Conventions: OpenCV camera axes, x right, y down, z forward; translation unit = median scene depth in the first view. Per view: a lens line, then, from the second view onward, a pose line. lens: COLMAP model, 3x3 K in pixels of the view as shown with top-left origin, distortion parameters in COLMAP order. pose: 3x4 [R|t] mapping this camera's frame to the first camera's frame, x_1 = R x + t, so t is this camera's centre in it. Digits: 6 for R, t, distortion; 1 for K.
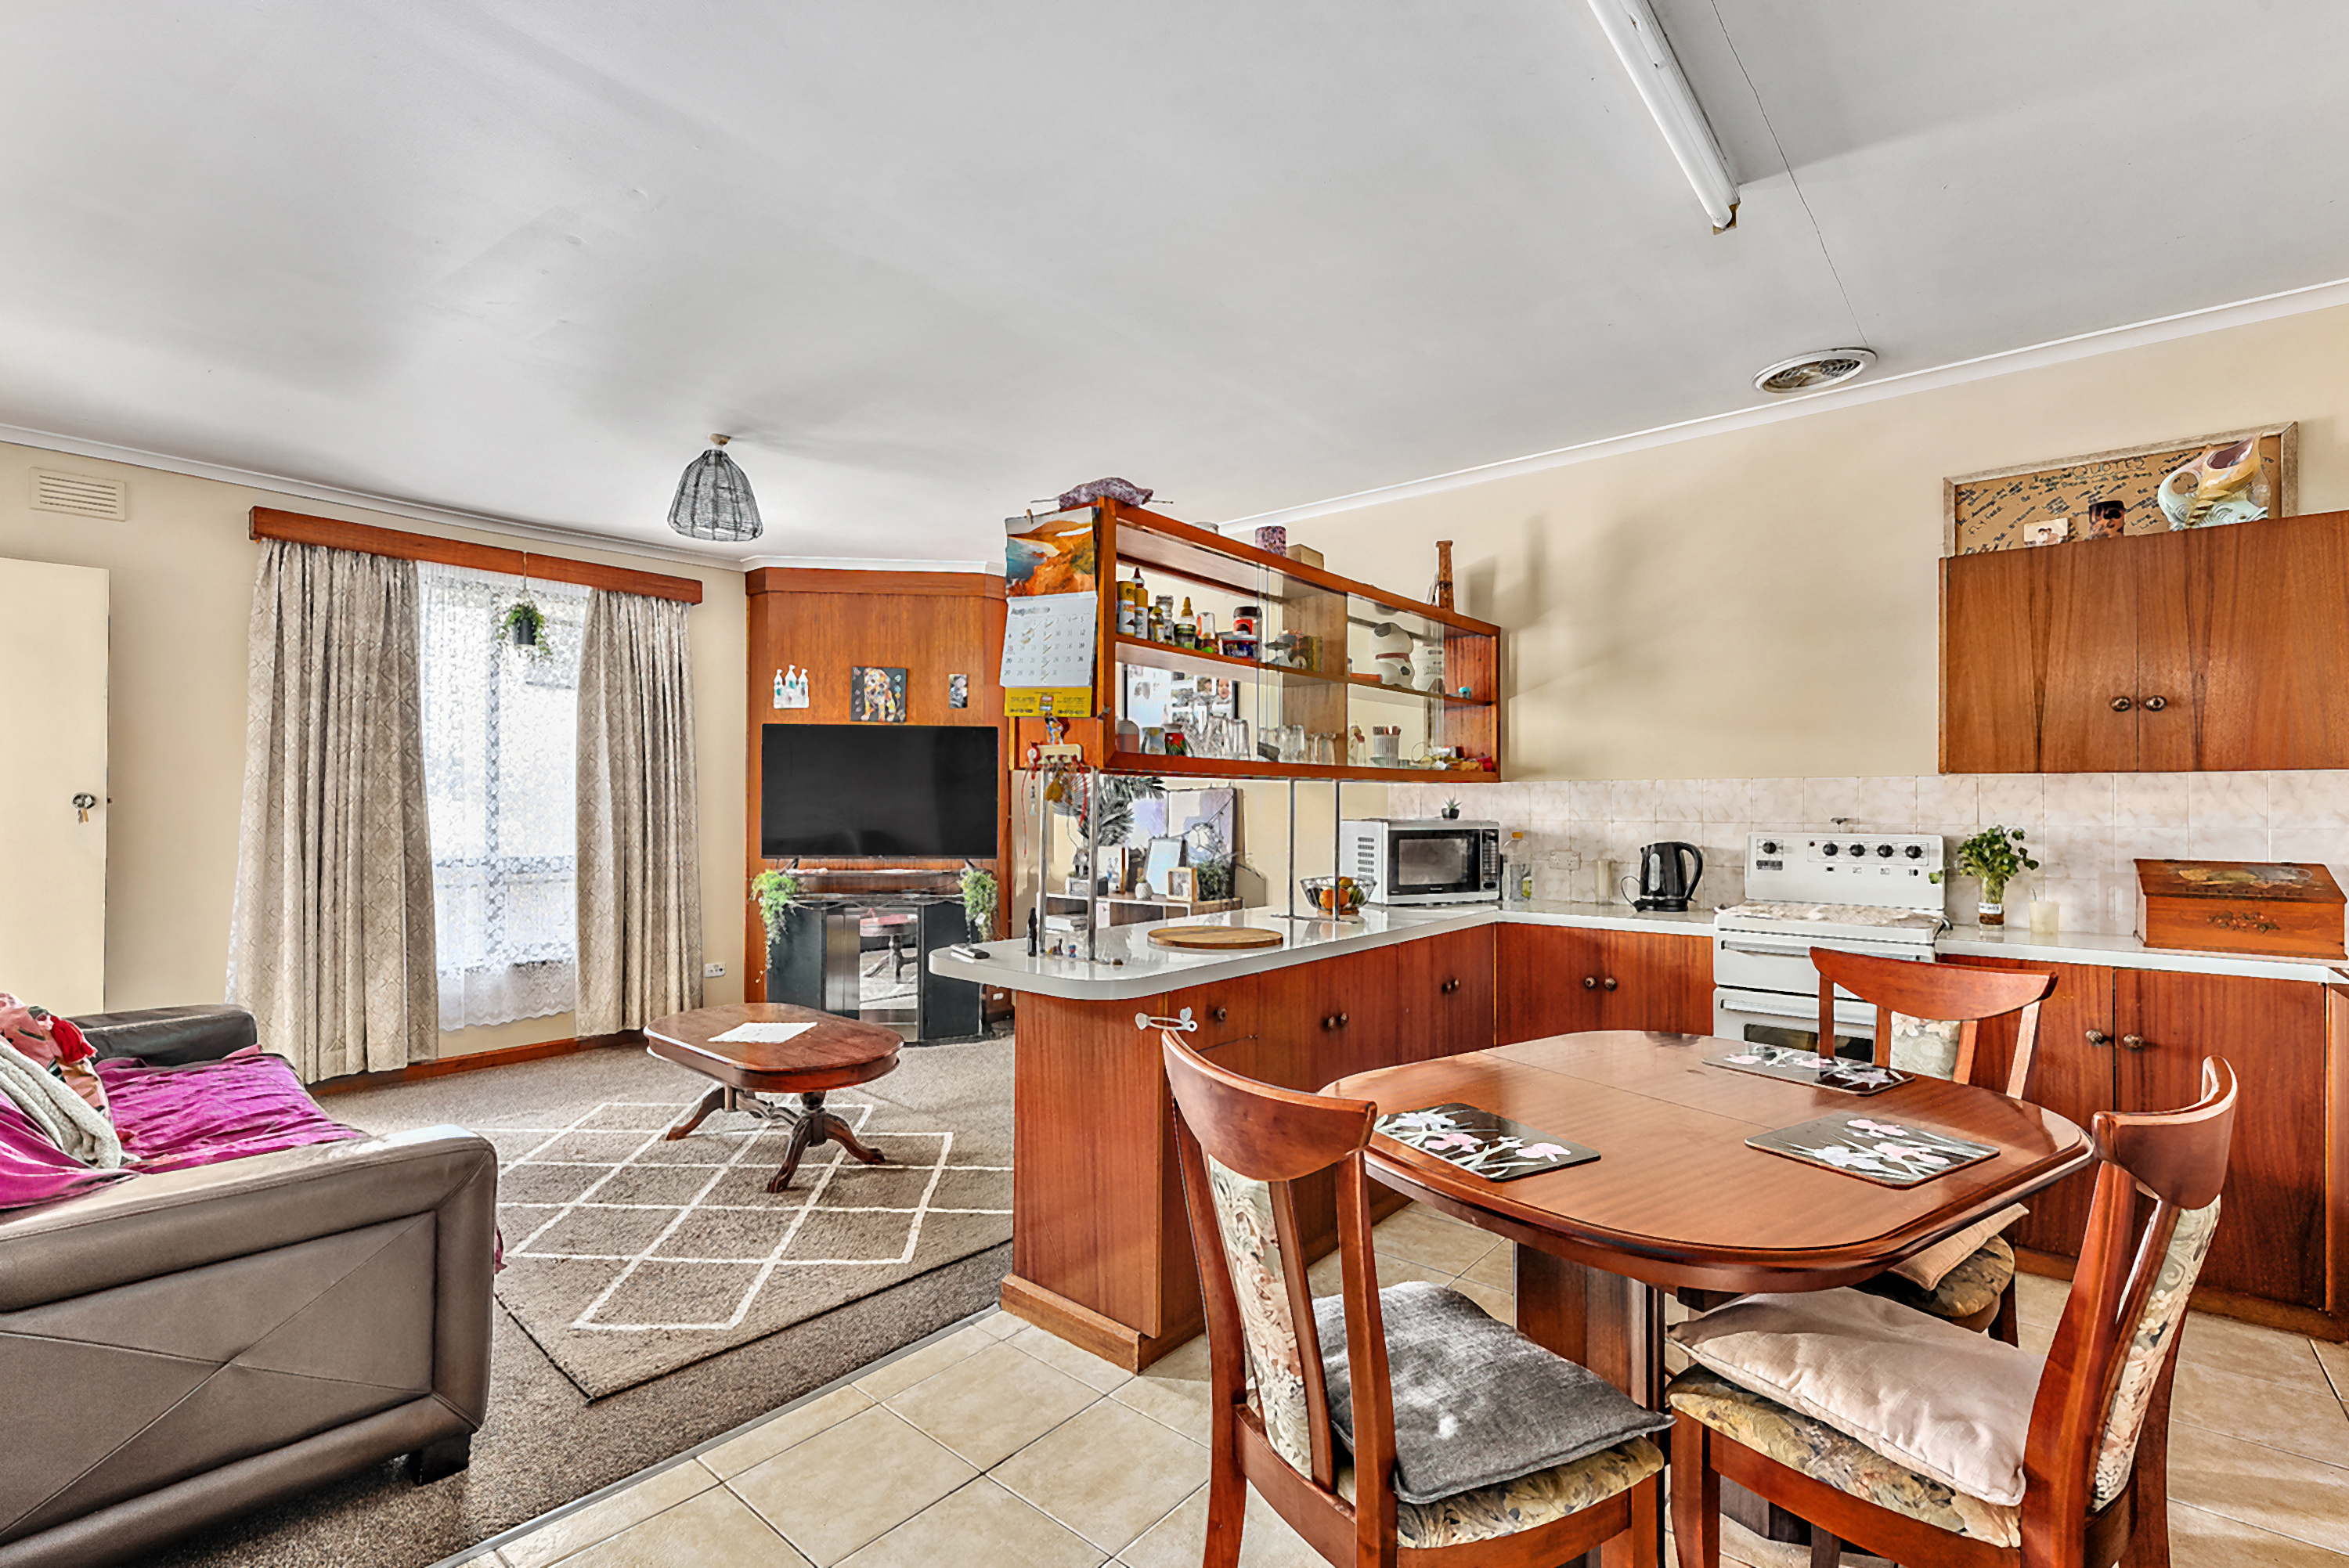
lens RADIAL K [[1046.2, 0, 1157.2], [0, 1046.2, 794.8], [0, 0, 1]] dist [0.003209, 0.000712]
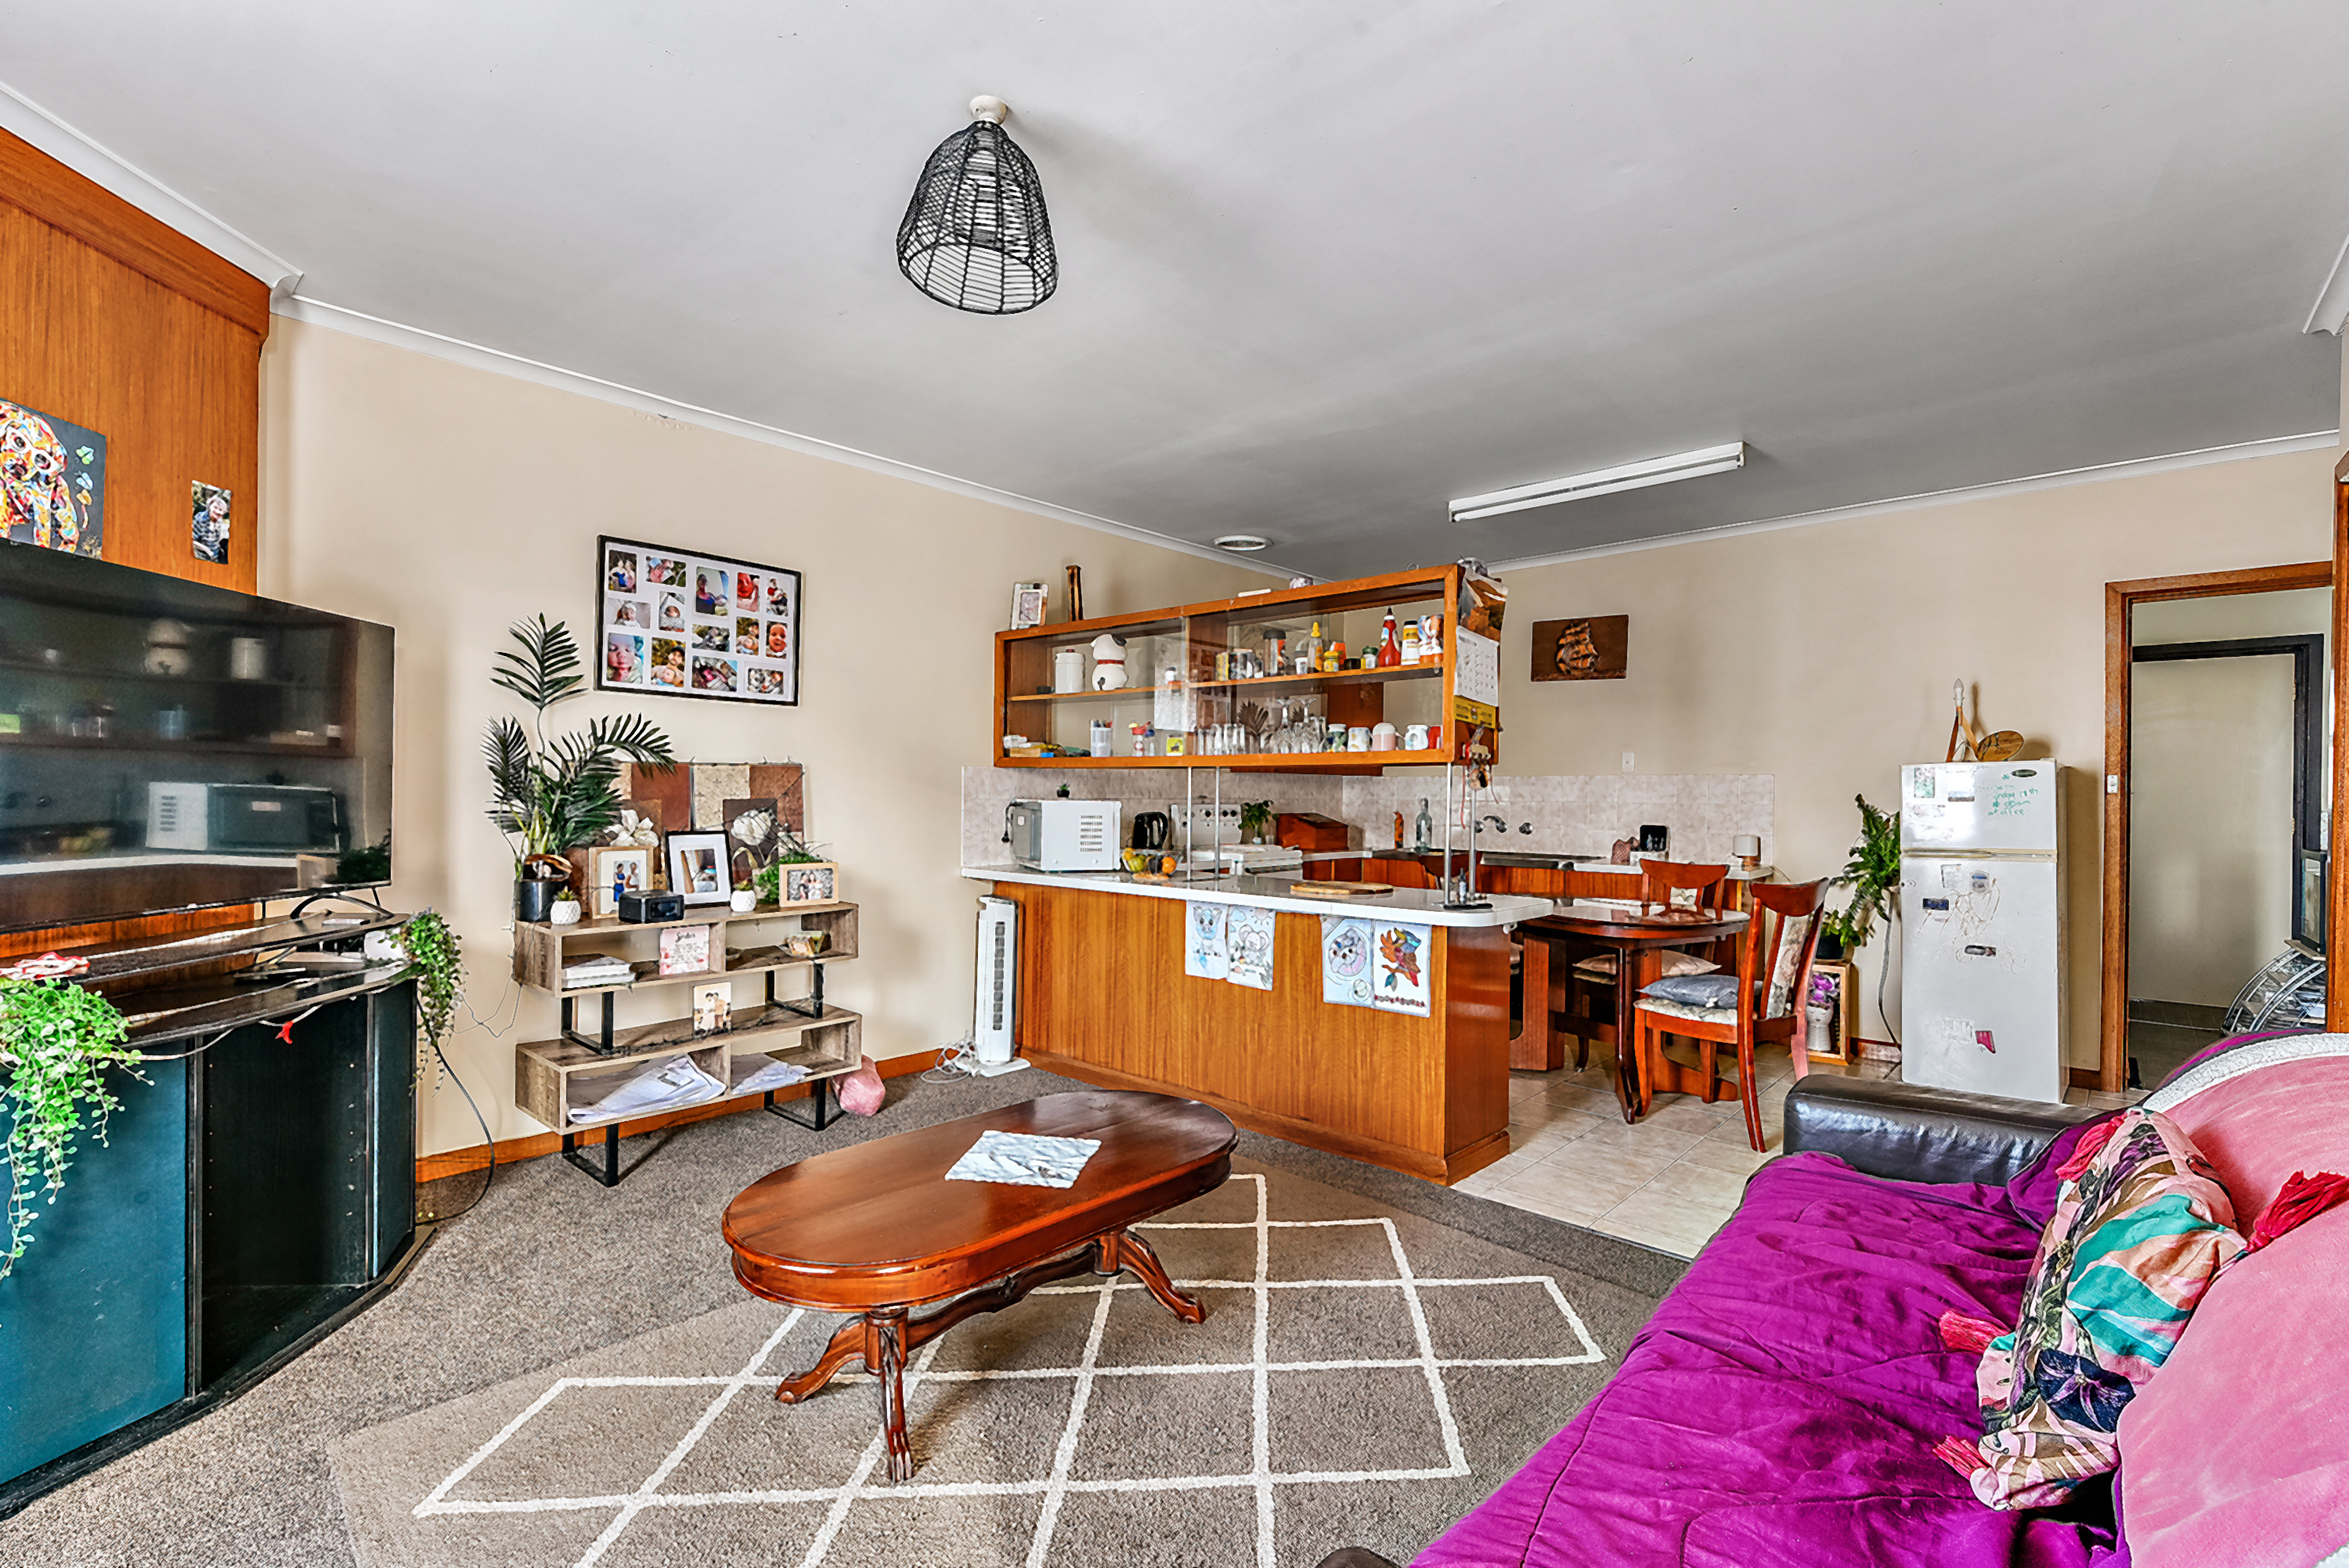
lens RADIAL K [[1046.2, 0, 1165.3], [0, 1046.2, 787.1], [0, 0, 1]] dist [0.003209, 0.000712]
pose [[0.039415, 0.004378, 0.999213, -1.101483], [-0.016808, 0.999852, -0.003718, 0.016069], [-0.999082, -0.016649, 0.039483, 1.010024]]
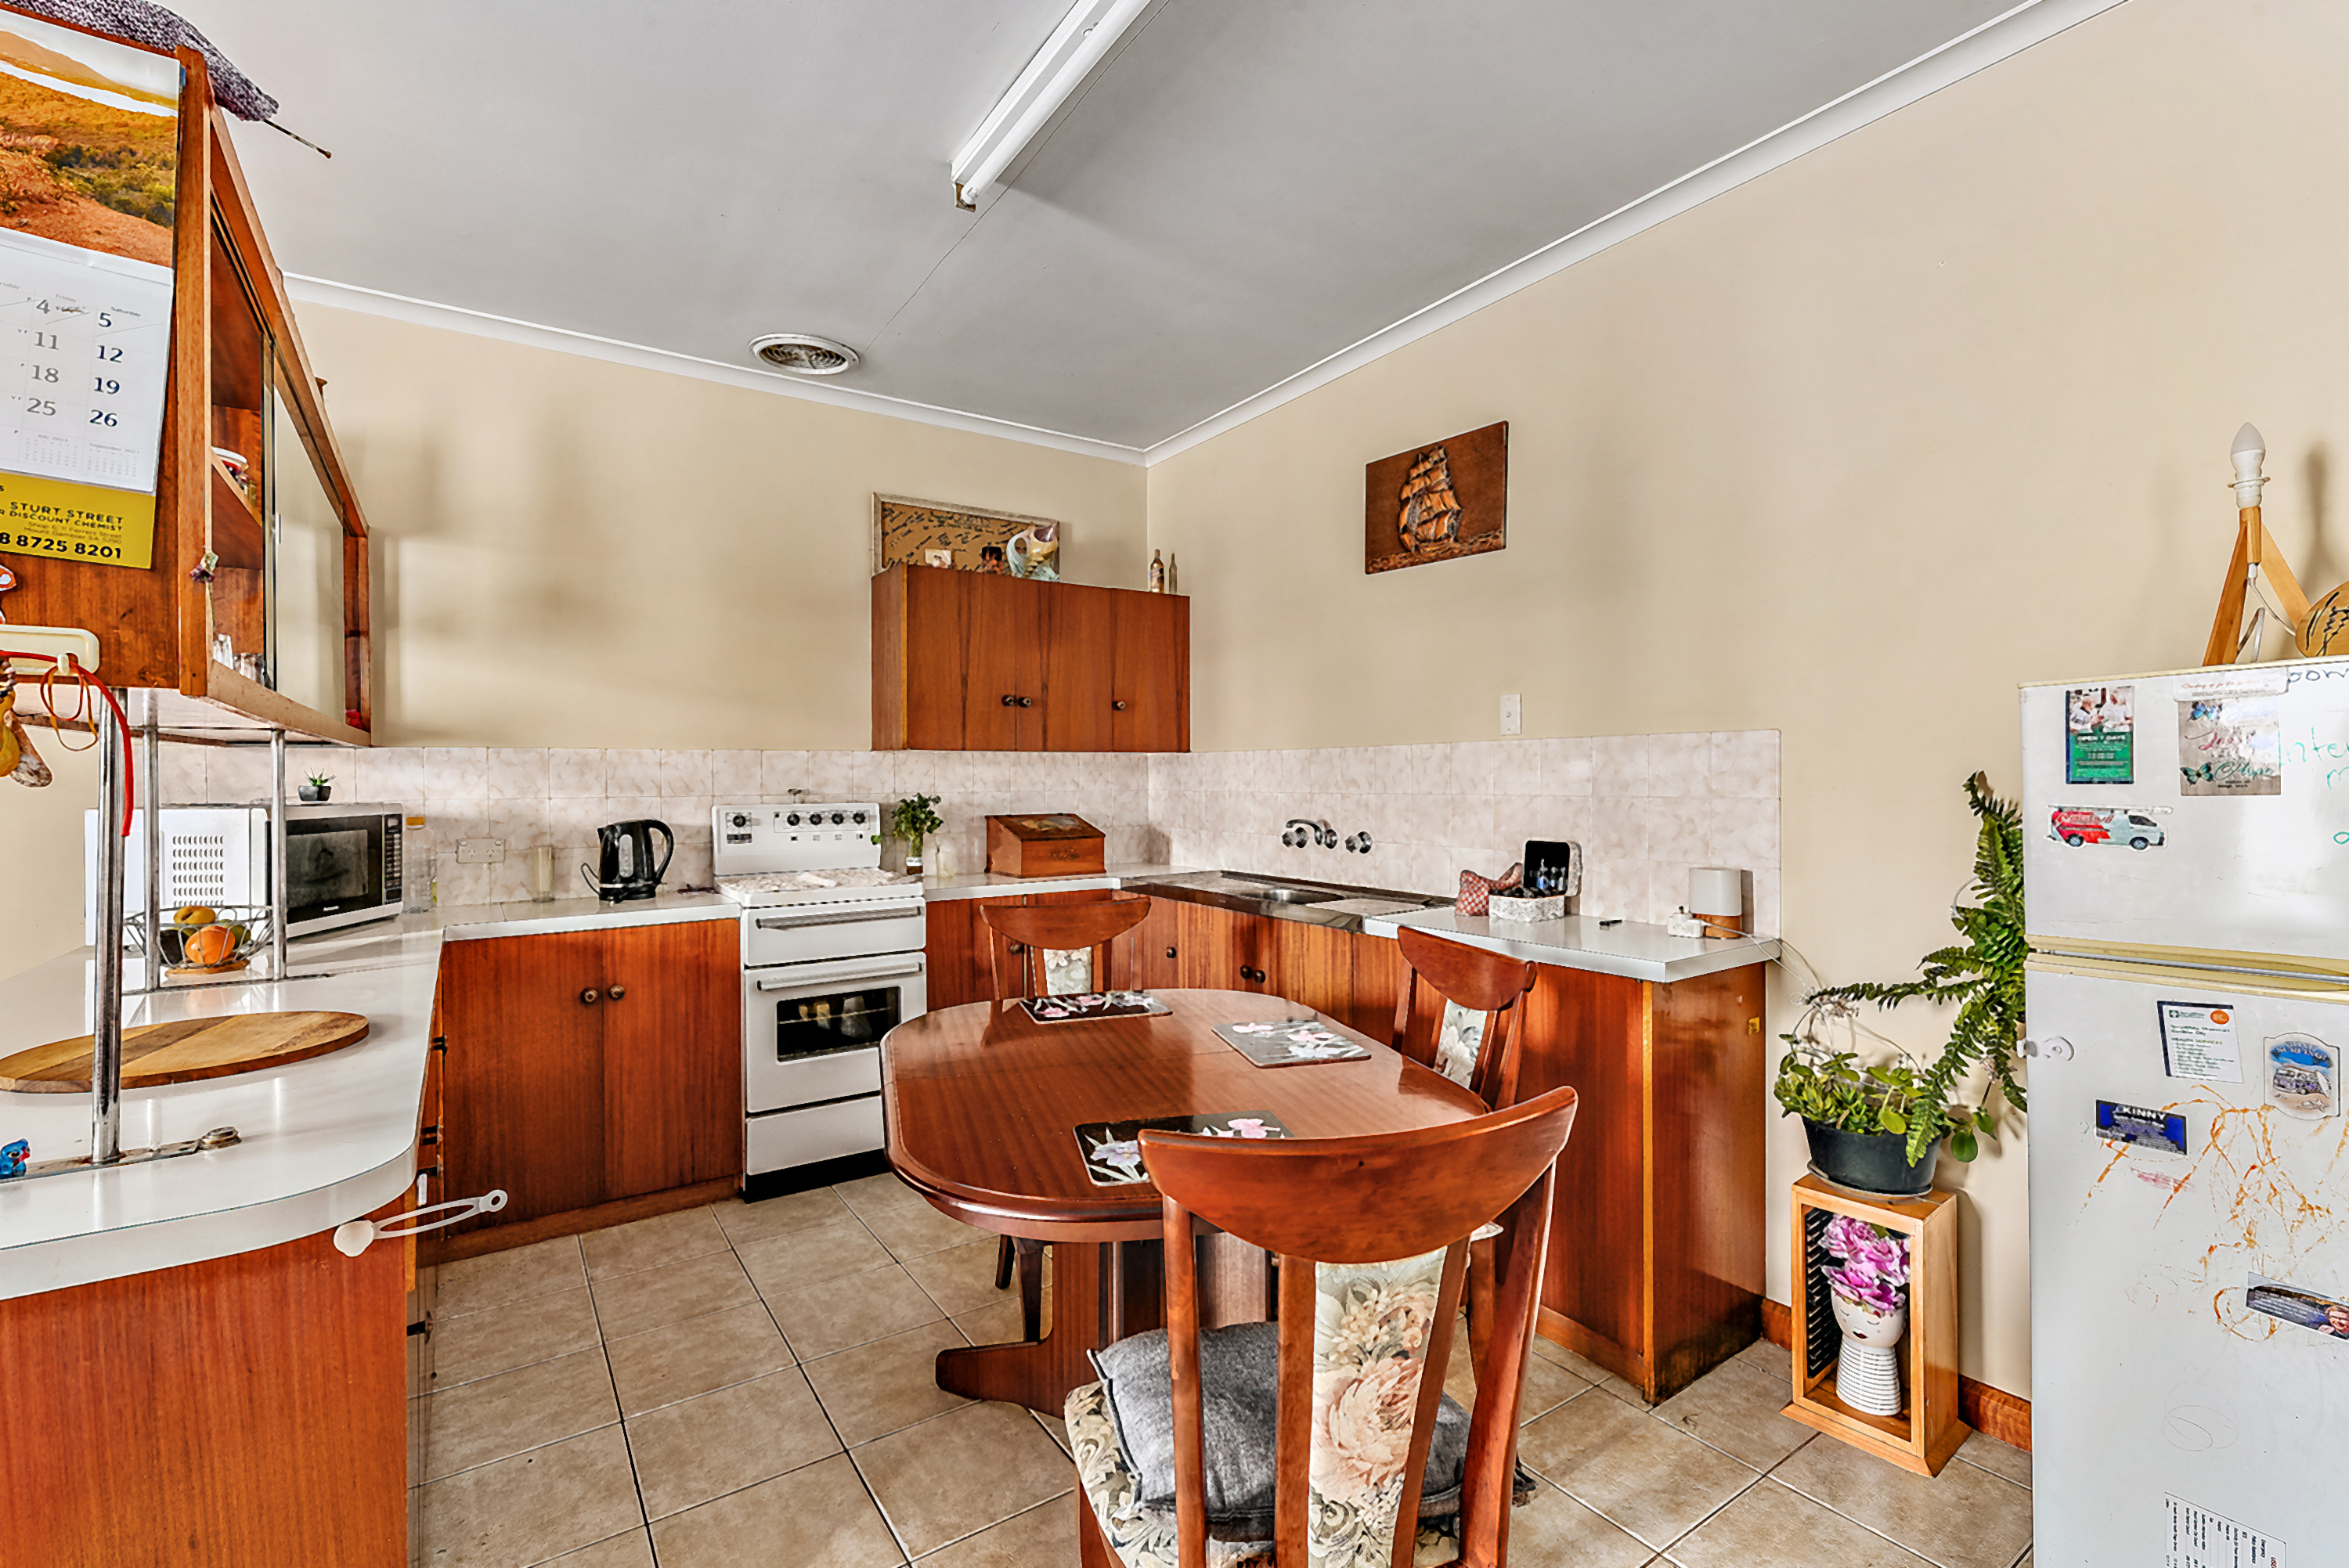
lens RADIAL K [[1046.2, 0, 1161.1], [0, 1046.2, 779.2], [0, 0, 1]] dist [0.003209, 0.000712]
pose [[0.261867, -0.006431, 0.965083, -0.266398], [-0.001814, 0.999973, 0.007156, 0.003759], [-0.965102, -0.003625, 0.261848, 0.371941]]
